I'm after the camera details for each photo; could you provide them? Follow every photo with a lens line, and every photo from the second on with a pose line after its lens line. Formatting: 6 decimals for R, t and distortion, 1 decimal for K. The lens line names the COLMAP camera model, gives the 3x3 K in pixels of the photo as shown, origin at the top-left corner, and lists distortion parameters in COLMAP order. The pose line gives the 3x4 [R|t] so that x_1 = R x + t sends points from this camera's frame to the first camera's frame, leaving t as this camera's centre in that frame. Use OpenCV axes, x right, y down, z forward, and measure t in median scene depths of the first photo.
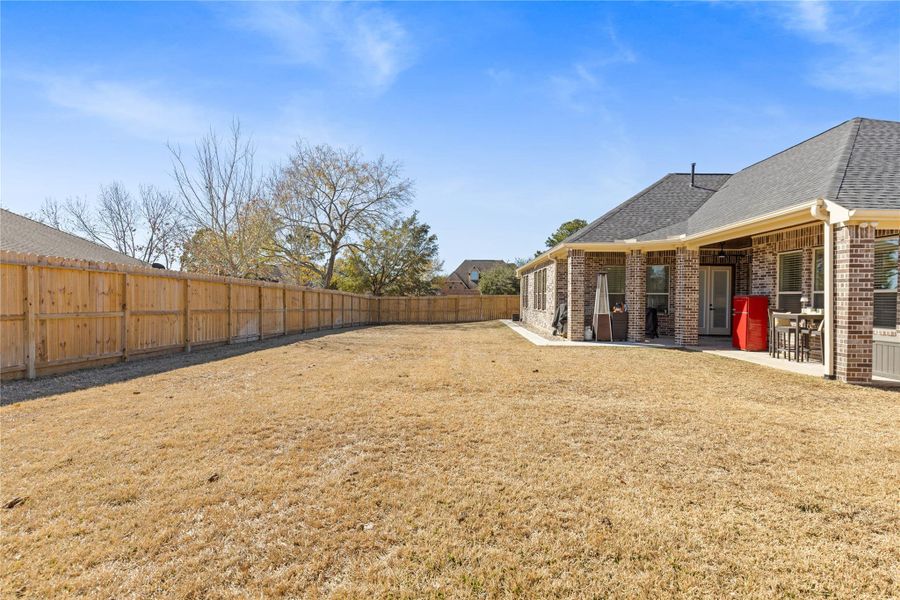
lens RADIAL K [[411.6, 0, 455.2], [0, 411.6, 301.1], [0, 0, 1]] dist [-0.001770, 0.001759]
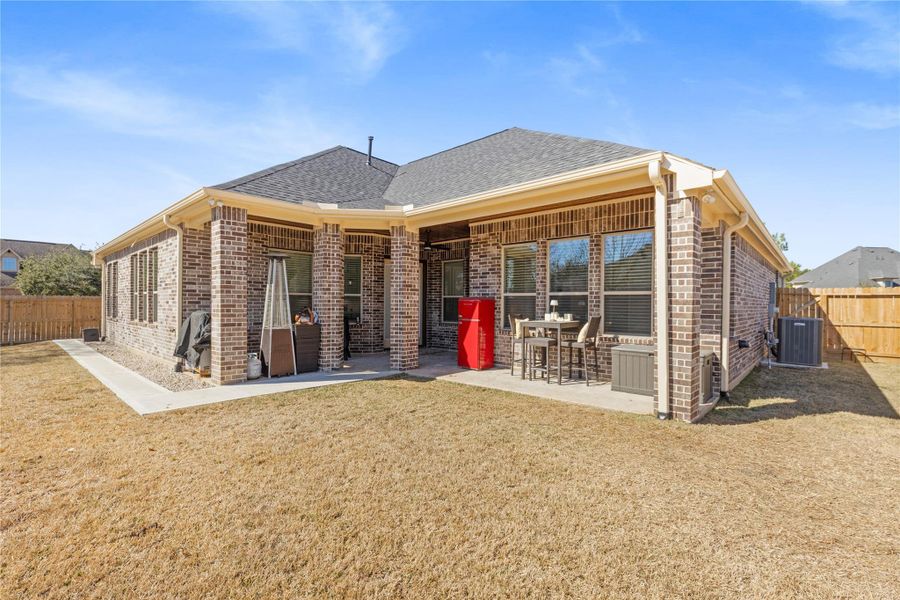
lens RADIAL K [[411.6, 0, 451.0], [0, 411.6, 304.7], [0, 0, 1]] dist [-0.001770, 0.001759]
pose [[0.659573, -0.006278, 0.751614, 0.093941], [0.005411, 0.999979, 0.003605, -0.003181], [-0.751621, 0.001689, 0.659593, 0.487307]]
